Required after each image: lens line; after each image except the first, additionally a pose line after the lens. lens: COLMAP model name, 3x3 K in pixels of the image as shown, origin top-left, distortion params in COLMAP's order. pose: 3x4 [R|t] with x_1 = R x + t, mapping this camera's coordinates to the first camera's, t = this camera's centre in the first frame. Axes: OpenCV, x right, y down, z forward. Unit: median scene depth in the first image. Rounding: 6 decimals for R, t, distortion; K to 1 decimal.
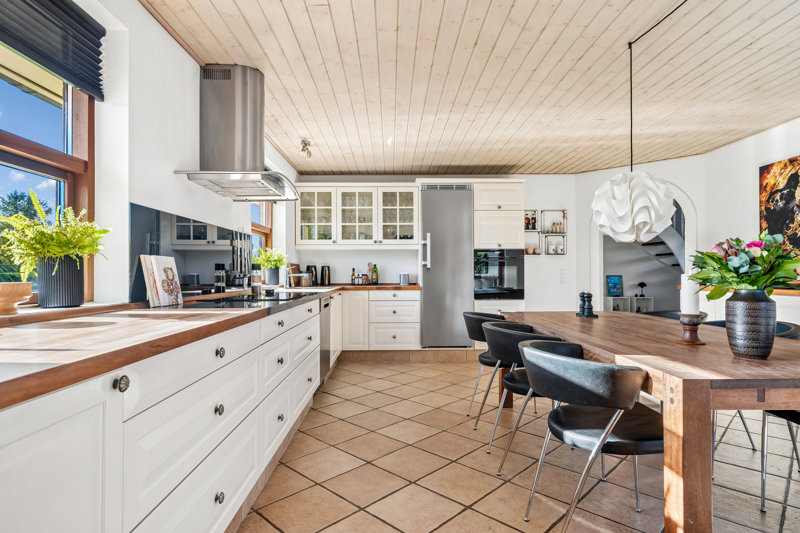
lens RADIAL K [[435.4, 0, 399.4], [0, 435.4, 265.8], [0, 0, 1]] dist [0.006040, -0.000543]
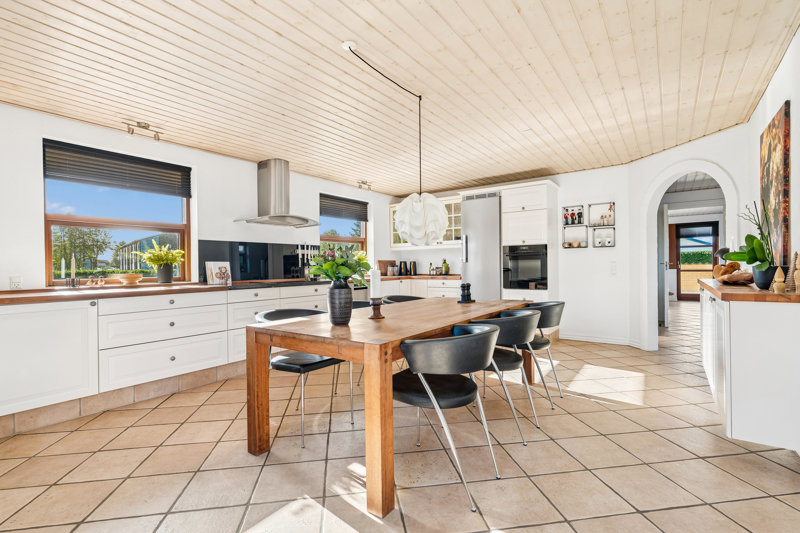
lens RADIAL K [[375.2, 0, 400.9], [0, 375.2, 268.2], [0, 0, 1]] dist [-0.002335, 0.000363]
pose [[0.804441, -0.004321, -0.594016, 0.531818], [0.020596, 0.999575, 0.020622, -0.004260], [0.593675, -0.028824, 0.804189, 0.010092]]
